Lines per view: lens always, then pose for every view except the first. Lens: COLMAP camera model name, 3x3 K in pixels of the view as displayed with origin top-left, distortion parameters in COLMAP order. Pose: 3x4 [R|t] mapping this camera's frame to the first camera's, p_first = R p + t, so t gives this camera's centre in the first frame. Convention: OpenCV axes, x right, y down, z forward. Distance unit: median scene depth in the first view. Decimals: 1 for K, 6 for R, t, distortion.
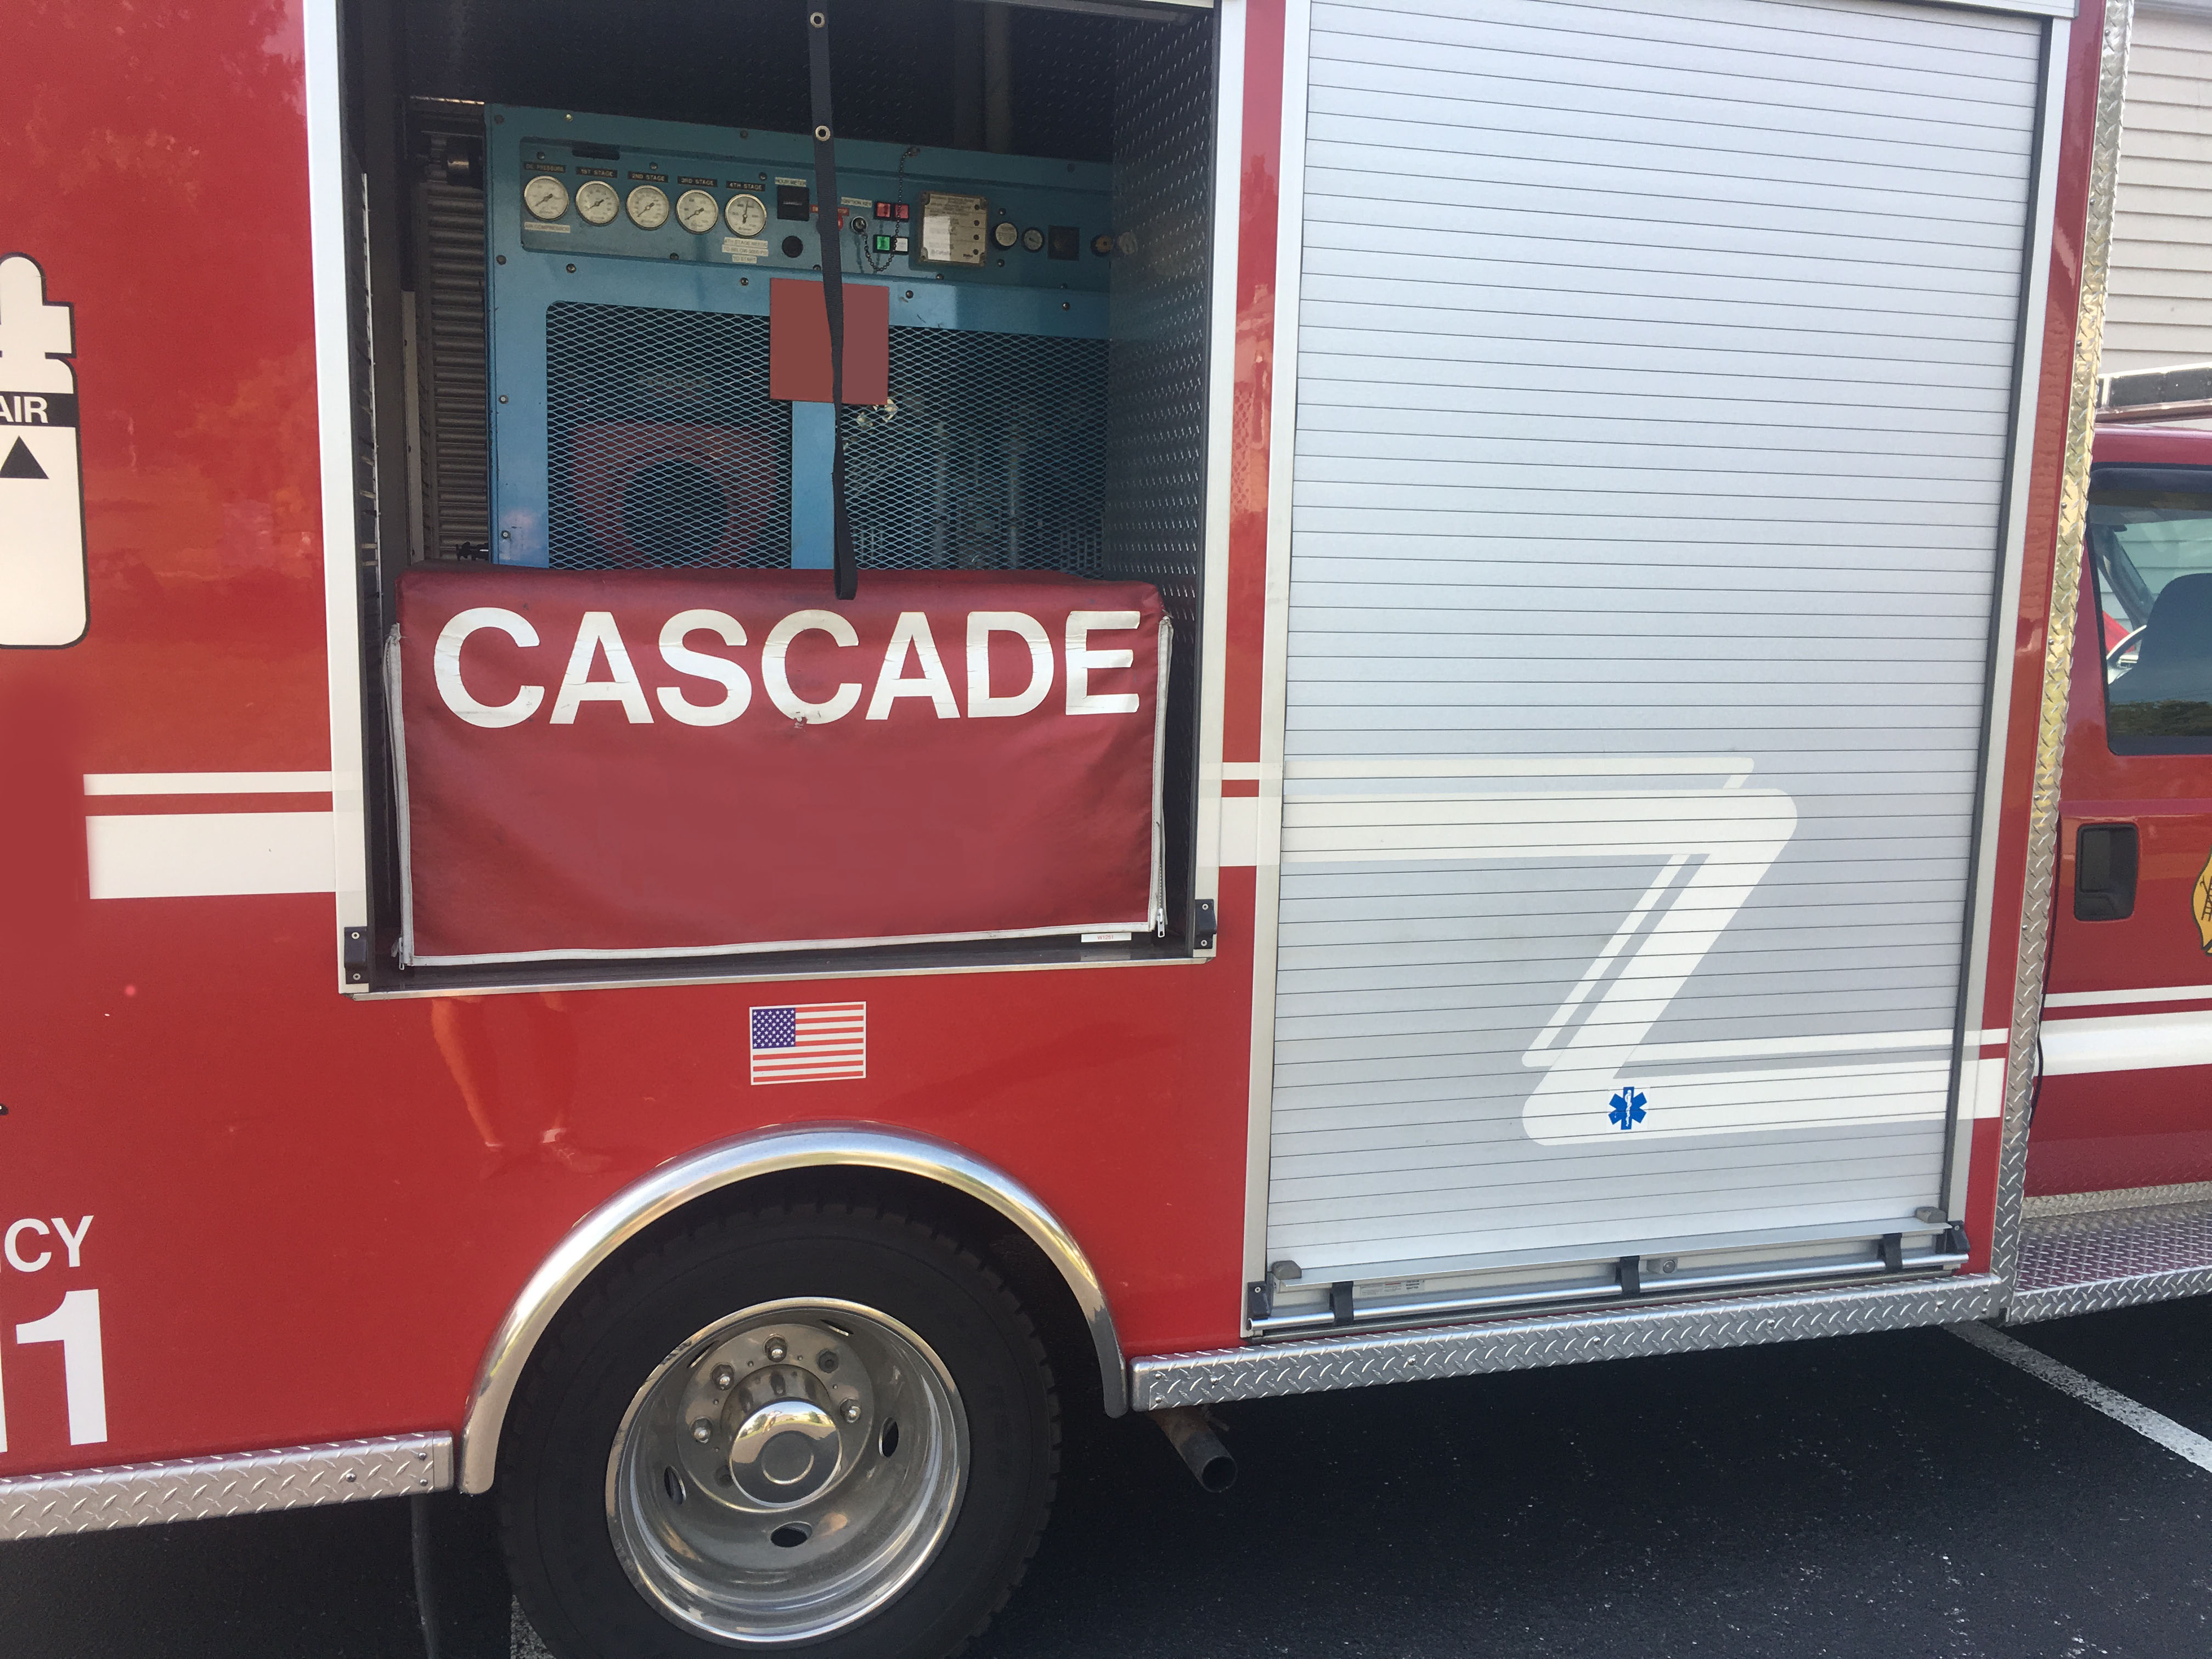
lens RADIAL K [[1831.1, 0, 1106.0], [0, 1831.1, 829.5], [0, 0, 1]] dist [0.021765, -0.015353]
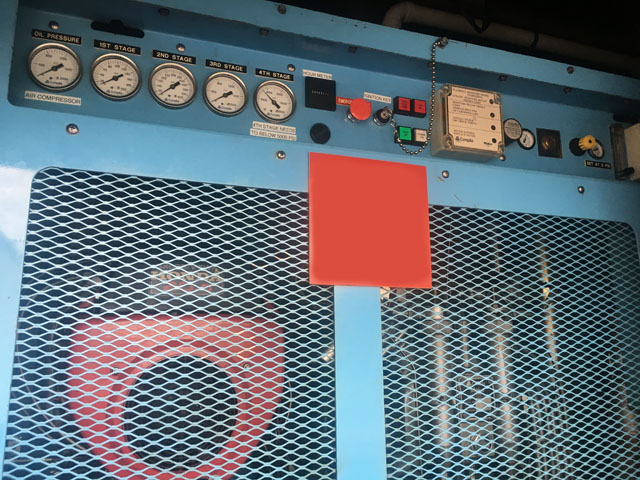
lens RADIAL K [[529.8, 0, 320.0], [0, 529.8, 240.0], [0, 0, 1]] dist [0.021765, -0.015353]
pose [[0.996587, -0.022523, 0.079415, -0.187527], [0.048004, 0.940785, -0.335588, -0.163862], [-0.067154, 0.338255, 0.938655, 0.728329]]
